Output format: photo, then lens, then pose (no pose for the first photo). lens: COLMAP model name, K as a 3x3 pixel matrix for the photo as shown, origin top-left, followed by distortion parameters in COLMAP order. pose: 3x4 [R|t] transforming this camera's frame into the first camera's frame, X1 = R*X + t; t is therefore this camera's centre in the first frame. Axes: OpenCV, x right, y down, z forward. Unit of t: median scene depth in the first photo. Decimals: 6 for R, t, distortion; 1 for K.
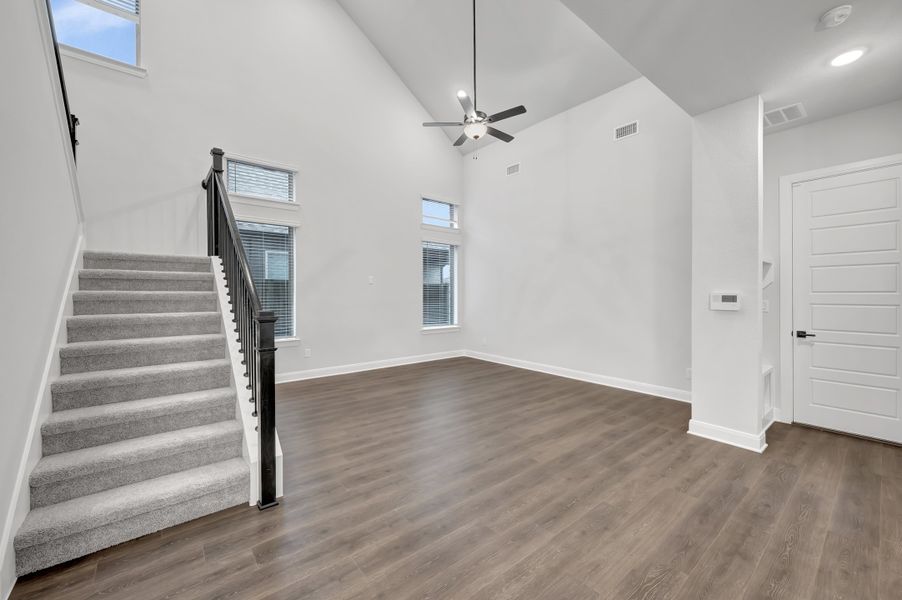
lens RADIAL K [[357.6, 0, 460.8], [0, 357.6, 294.6], [0, 0, 1]] dist [0.003495, 0.000079]
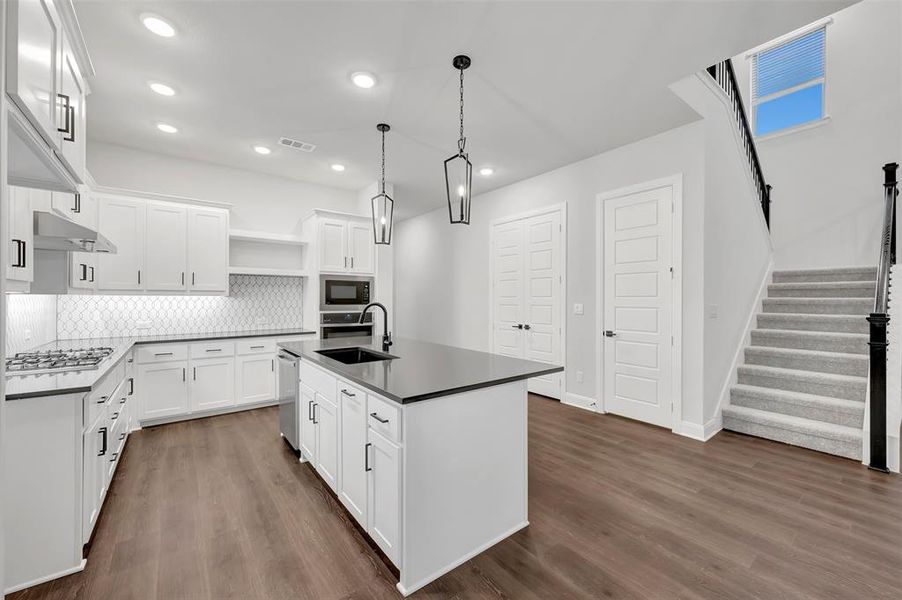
lens RADIAL K [[357.6, 0, 455.7], [0, 357.6, 300.4], [0, 0, 1]] dist [0.003495, 0.000079]
pose [[-0.036489, 0.002909, -0.999330, 0.513403], [-0.009659, 0.999948, 0.003264, 0.009311], [0.999287, 0.009772, -0.036459, -0.282266]]
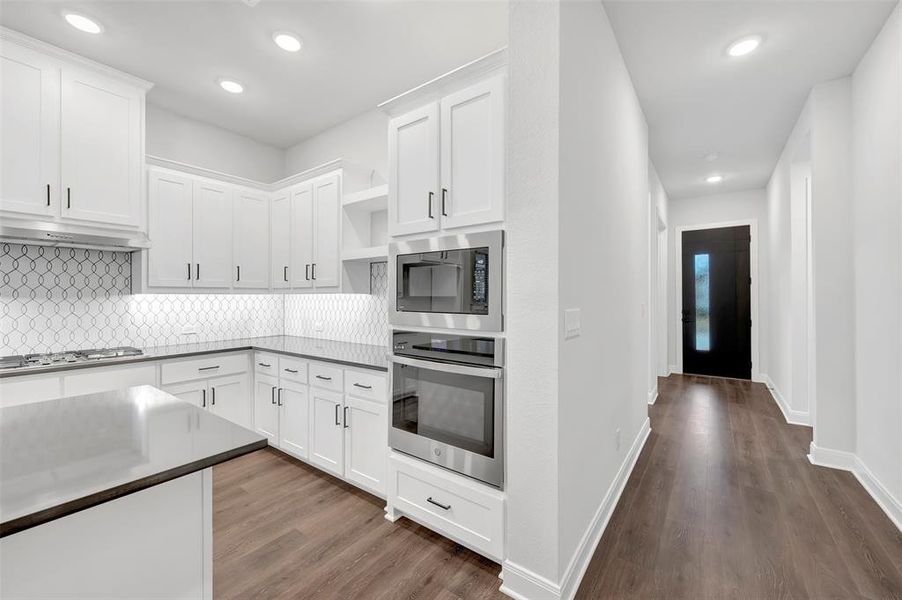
lens RADIAL K [[357.6, 0, 456.7], [0, 357.6, 294.7], [0, 0, 1]] dist [0.003495, 0.000079]
pose [[-0.970189, 0.000533, -0.242348, -0.807024], [0.000051, 0.999998, 0.001995, 0.006927], [0.242349, 0.001923, -0.970187, -0.218352]]
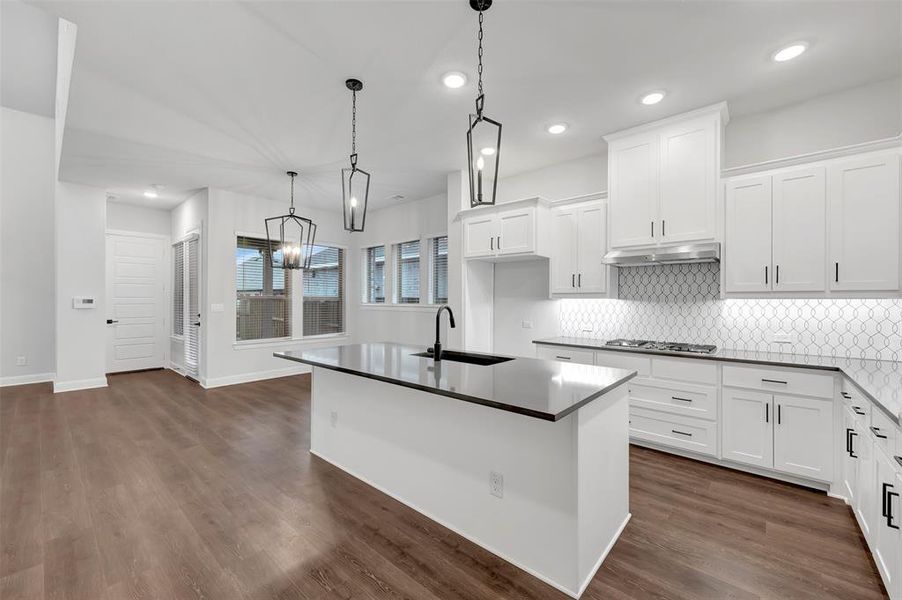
lens RADIAL K [[357.6, 0, 453.1], [0, 357.6, 299.7], [0, 0, 1]] dist [0.003495, 0.000079]
pose [[-0.157615, 0.000744, 0.987500, -1.095861], [0.002206, 0.999997, -0.000402, 0.007290], [-0.987498, 0.002115, -0.157616, -0.392854]]
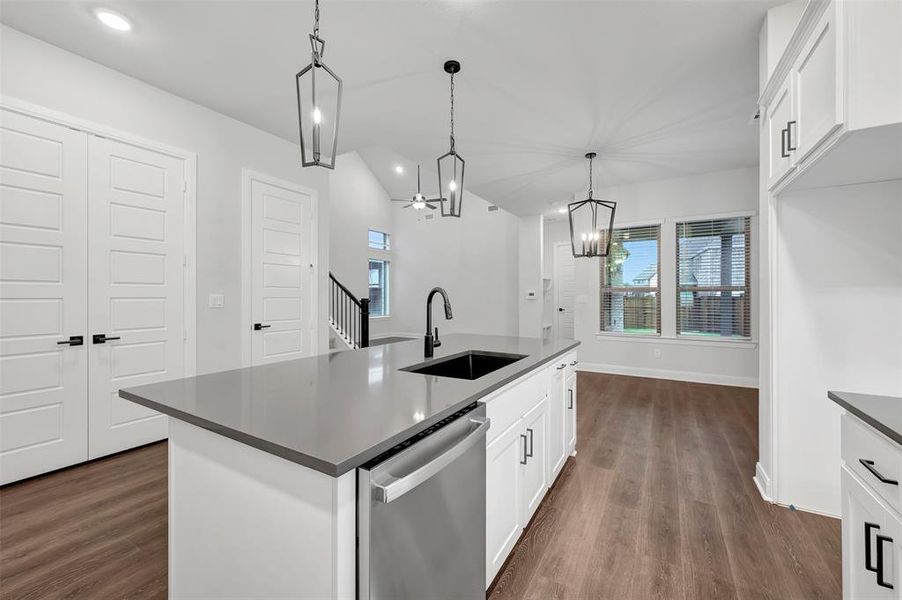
lens RADIAL K [[357.6, 0, 462.3], [0, 357.6, 294.7], [0, 0, 1]] dist [0.003495, 0.000079]
pose [[0.939611, -0.000805, 0.342242, -0.505204], [0.004749, 0.999932, -0.010687, 0.036910], [-0.342210, 0.011667, 0.939551, -1.073147]]
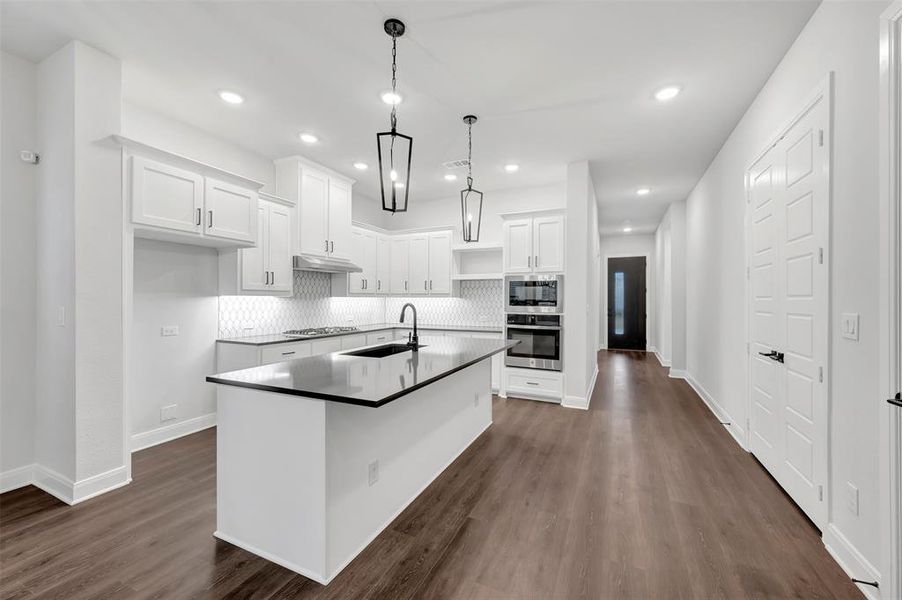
lens RADIAL K [[357.6, 0, 456.6], [0, 357.6, 297.8], [0, 0, 1]] dist [0.003495, 0.000079]
pose [[-0.904857, -0.005626, -0.425679, -0.066724], [-0.007542, 0.999968, 0.002815, 0.002493], [0.425649, 0.005757, -0.904870, 0.349792]]
